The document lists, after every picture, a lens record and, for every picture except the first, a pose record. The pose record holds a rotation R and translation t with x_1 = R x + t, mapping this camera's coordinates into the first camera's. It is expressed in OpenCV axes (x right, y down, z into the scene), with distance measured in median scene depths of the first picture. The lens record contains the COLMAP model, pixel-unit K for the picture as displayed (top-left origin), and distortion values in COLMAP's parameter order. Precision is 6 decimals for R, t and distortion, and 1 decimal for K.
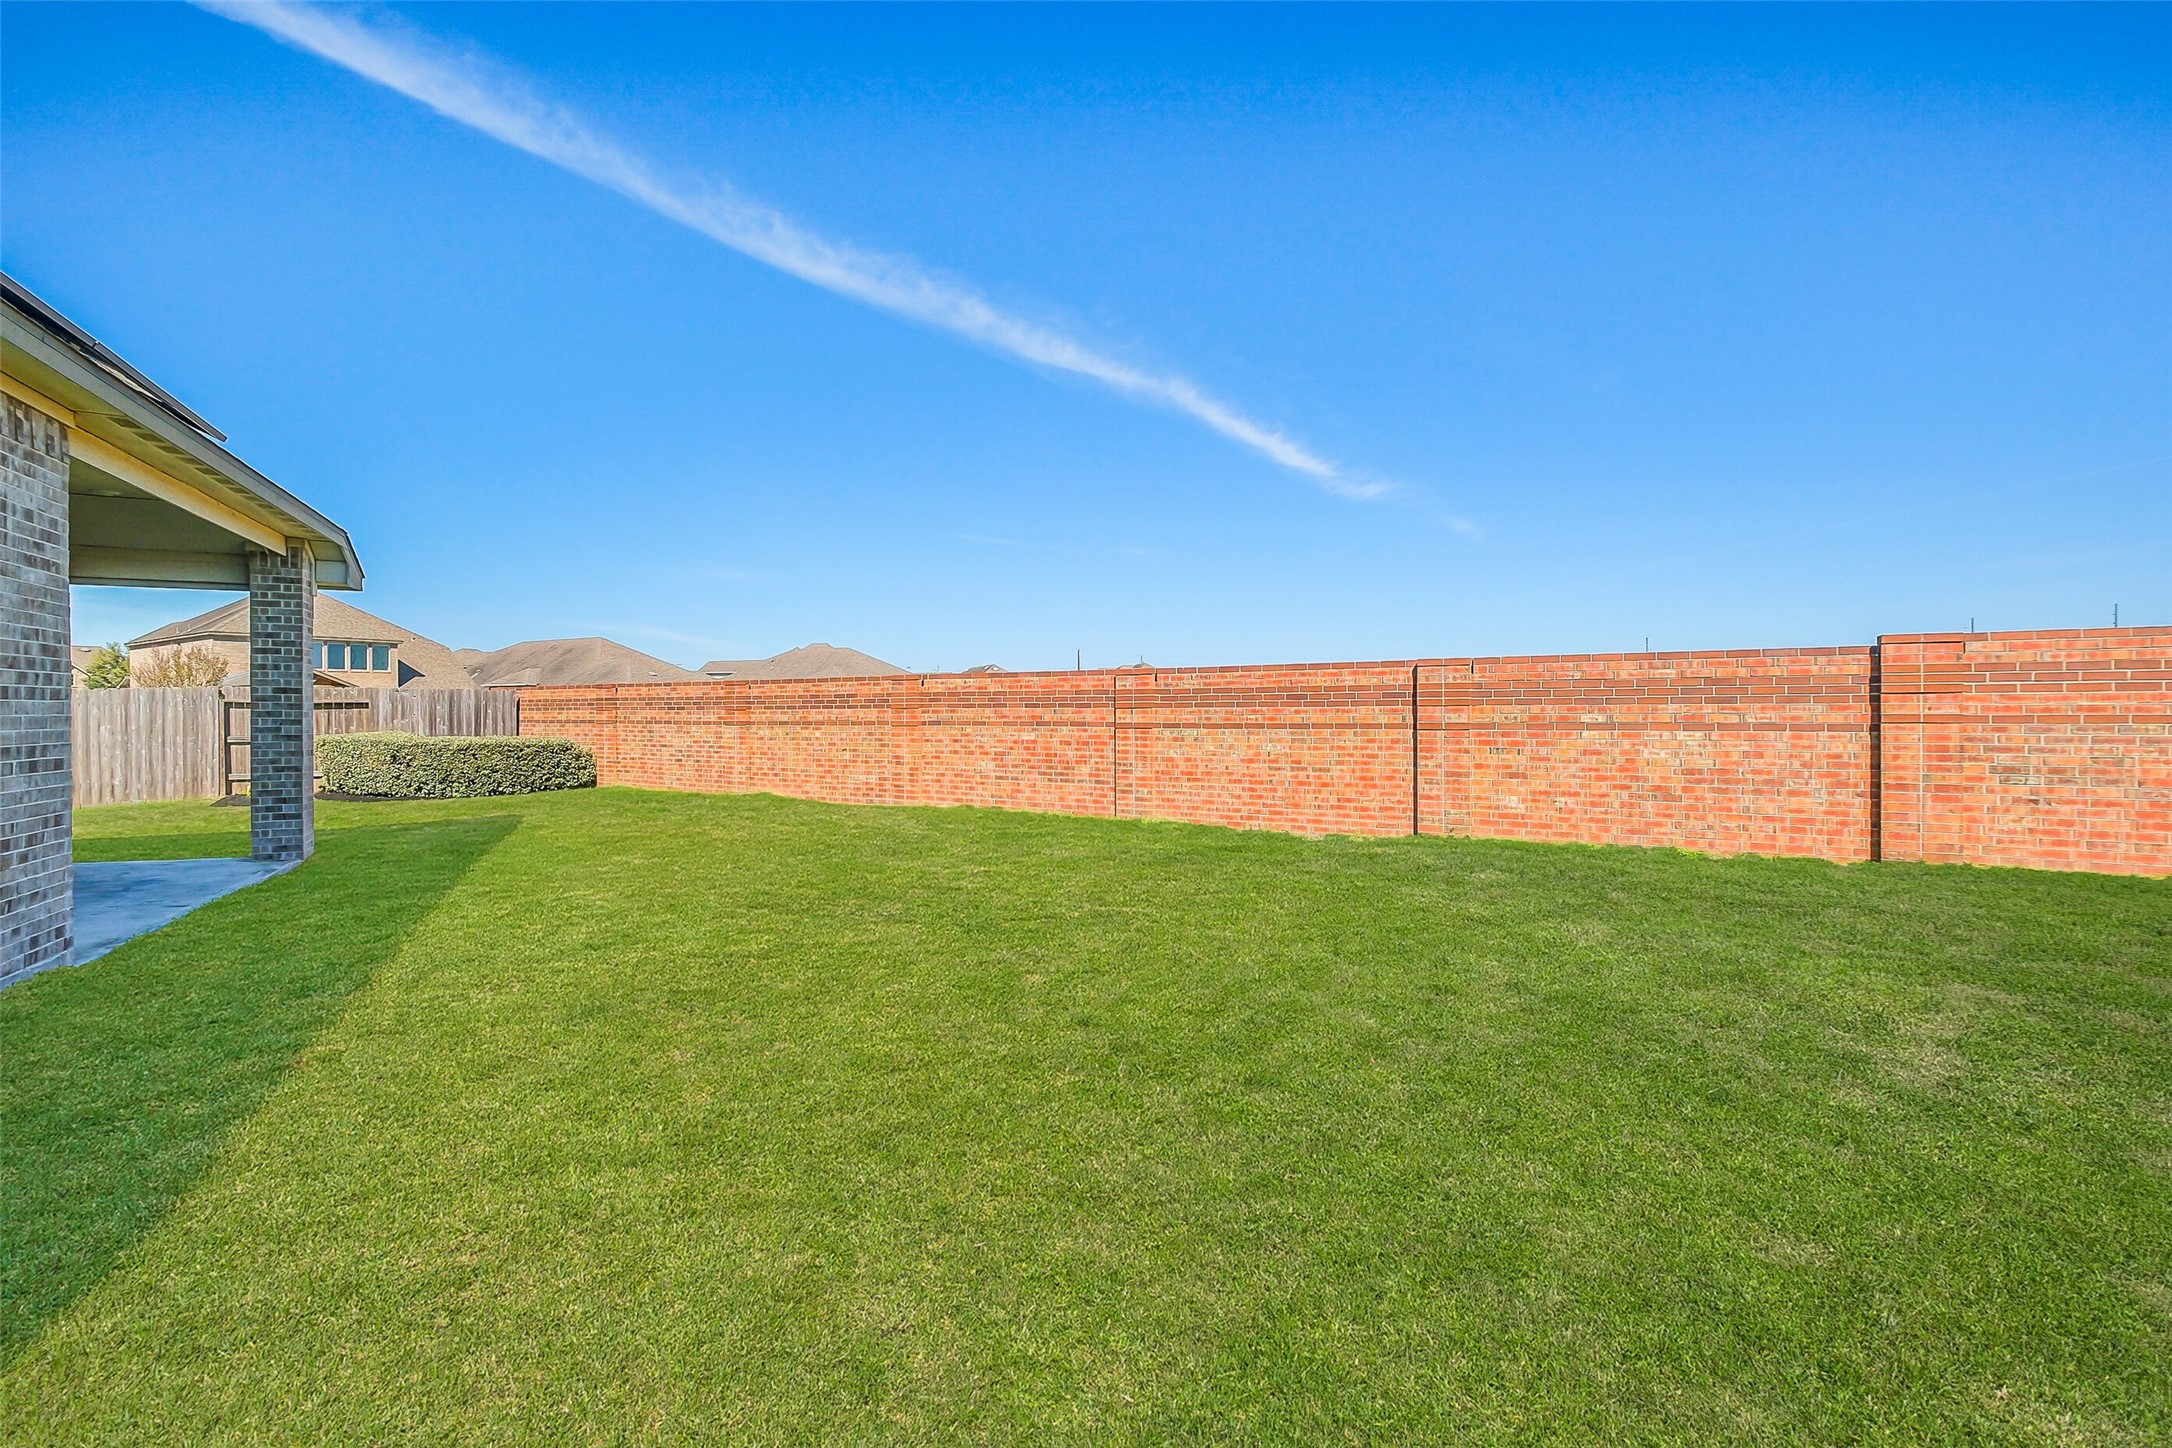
lens RADIAL K [[959.6, 0, 1083.0], [0, 959.6, 718.4], [0, 0, 1]] dist [-0.000905, -0.000063]
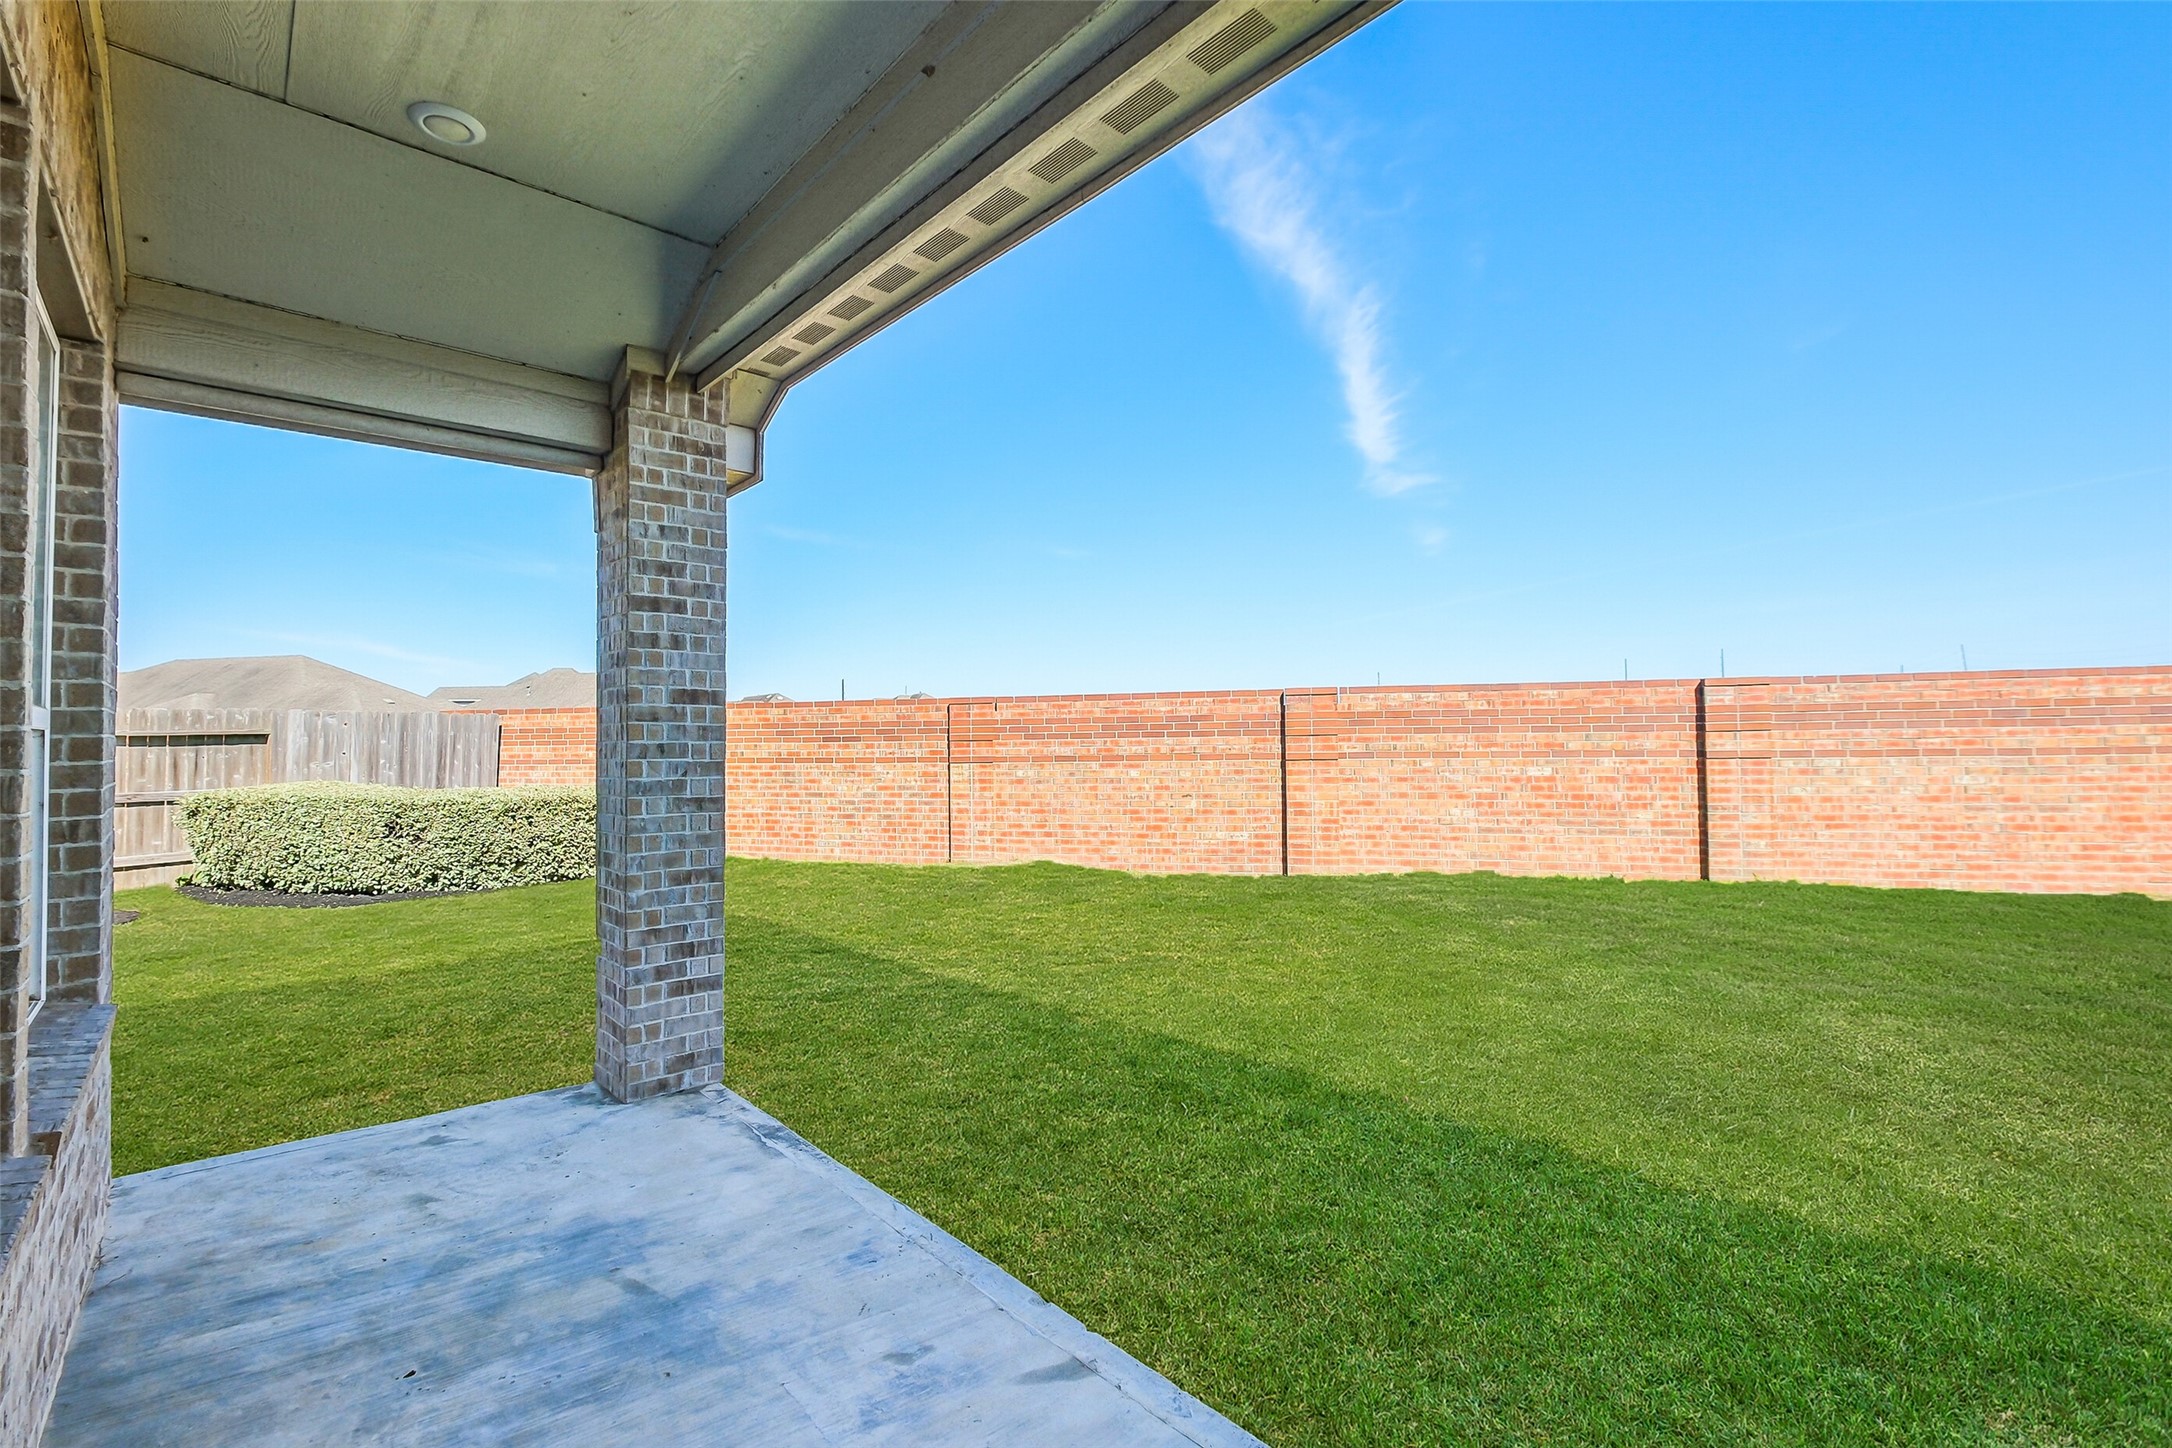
lens RADIAL K [[959.6, 0, 1084.5], [0, 959.6, 716.6], [0, 0, 1]] dist [-0.000905, -0.000063]
pose [[0.961561, -0.001743, 0.274587, -0.584907], [0.011462, 0.999363, -0.033794, -0.002232], [-0.274353, 0.035642, 0.960968, 0.396954]]
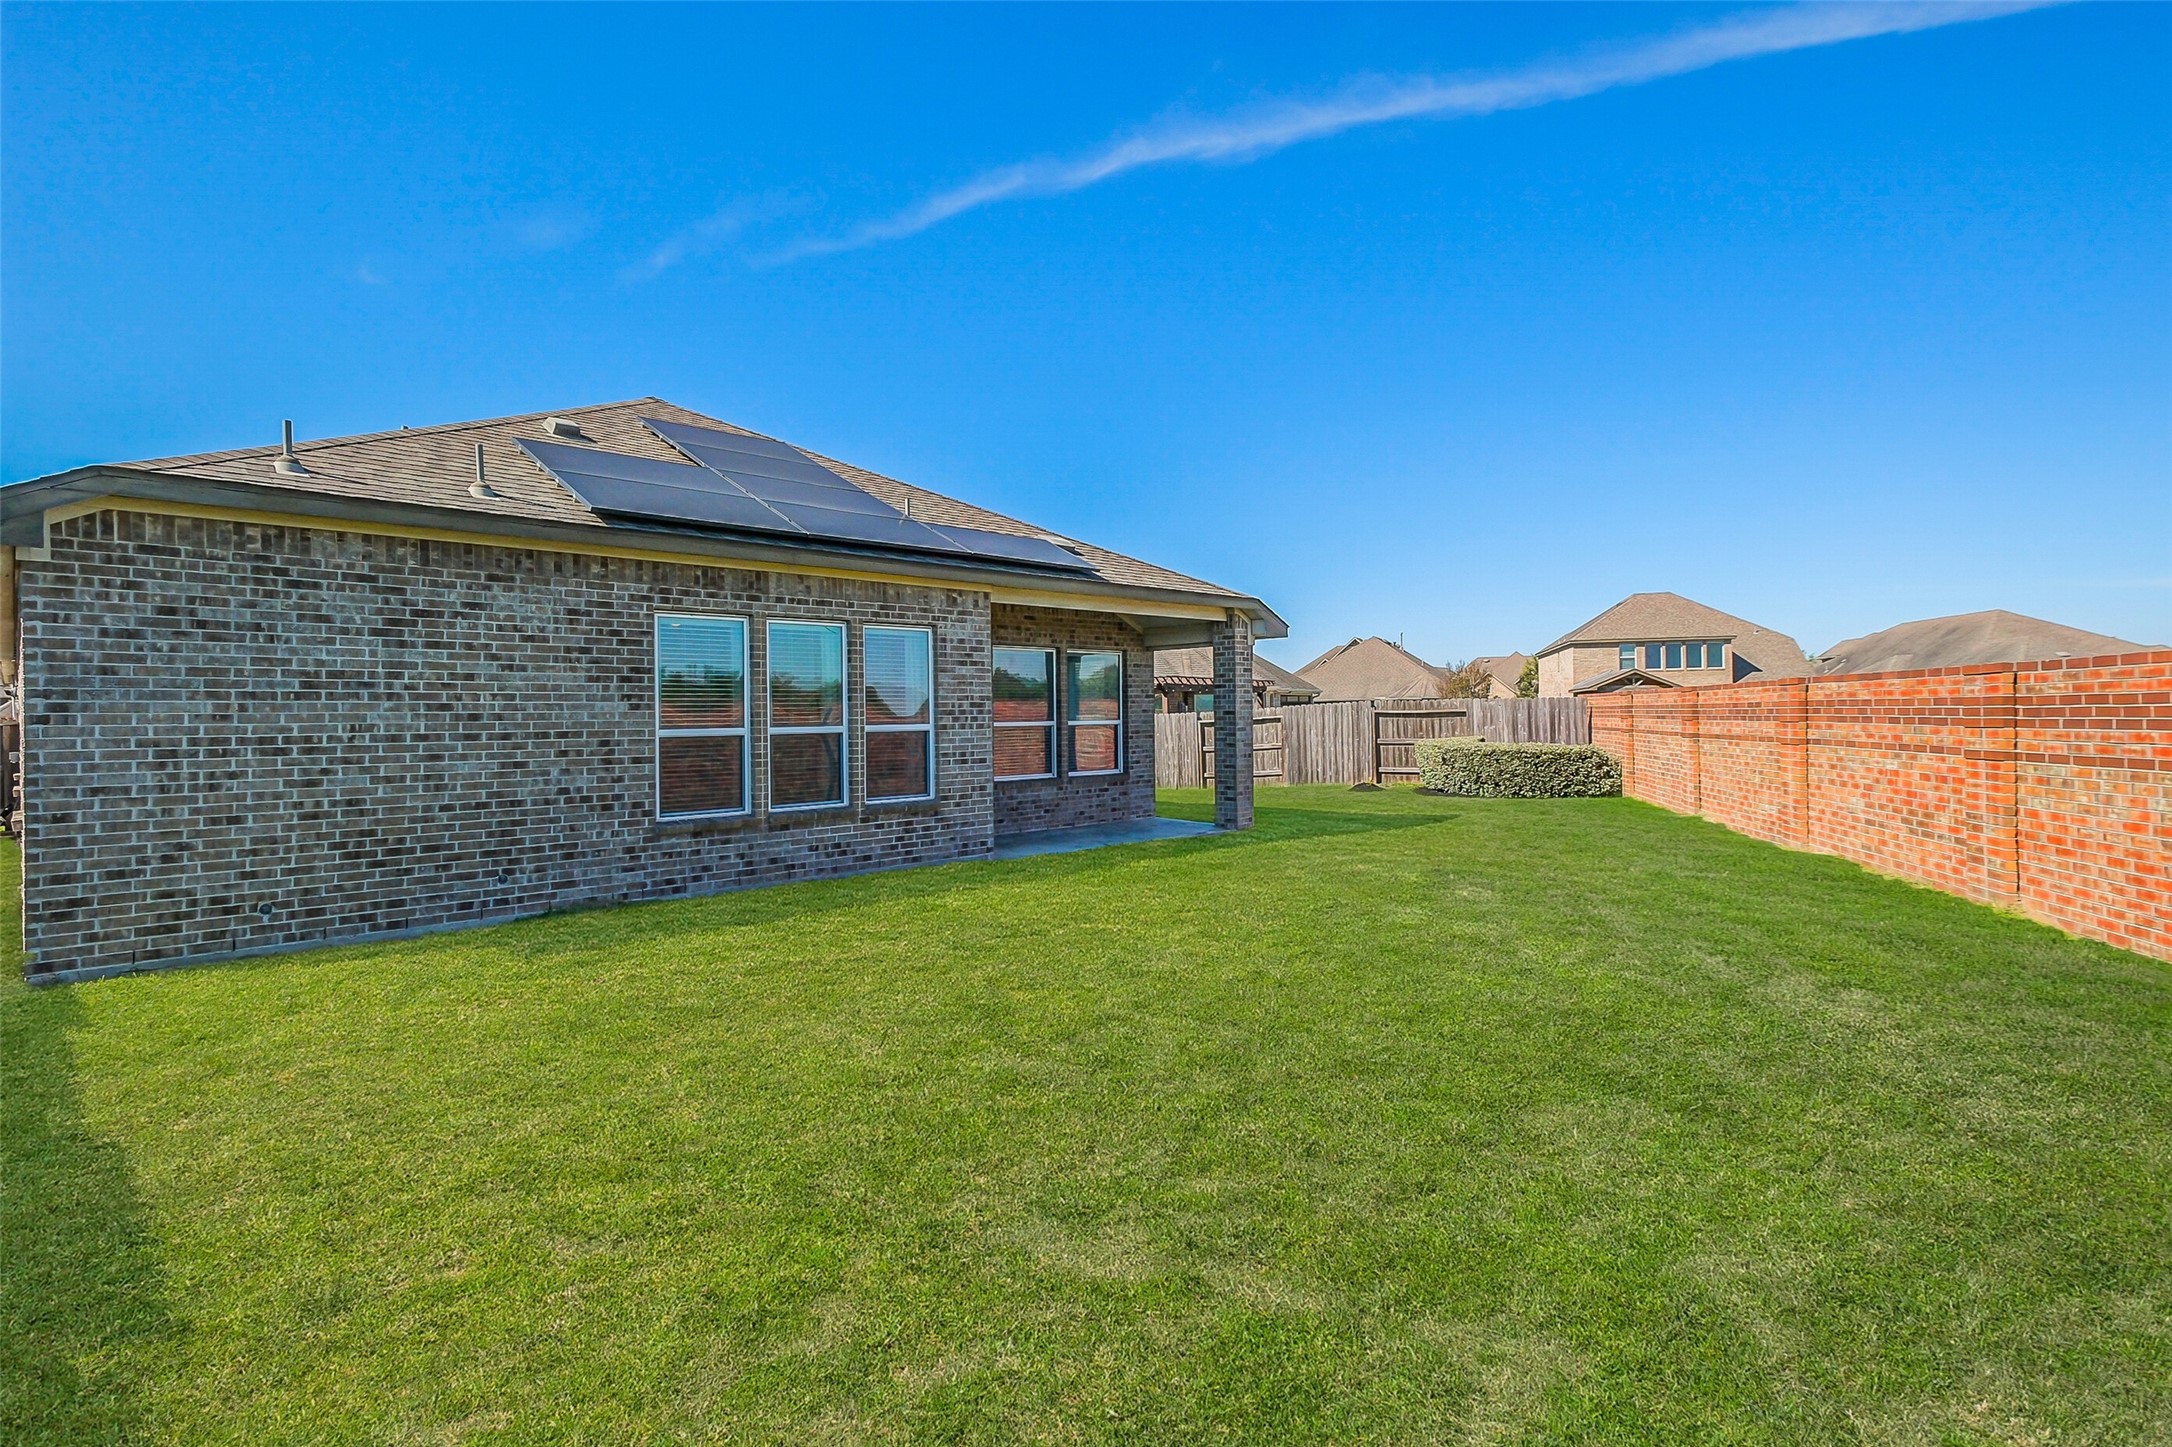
lens RADIAL K [[1077.2, 0, 1091.6], [0, 1077.2, 715.1], [0, 0, 1]] dist [0.001892, 0.001165]
pose [[0.317911, -0.001608, -0.948119, 0.493944], [0.005185, 0.999987, 0.000043, -0.020025], [0.948107, -0.004929, 0.317915, 0.209872]]
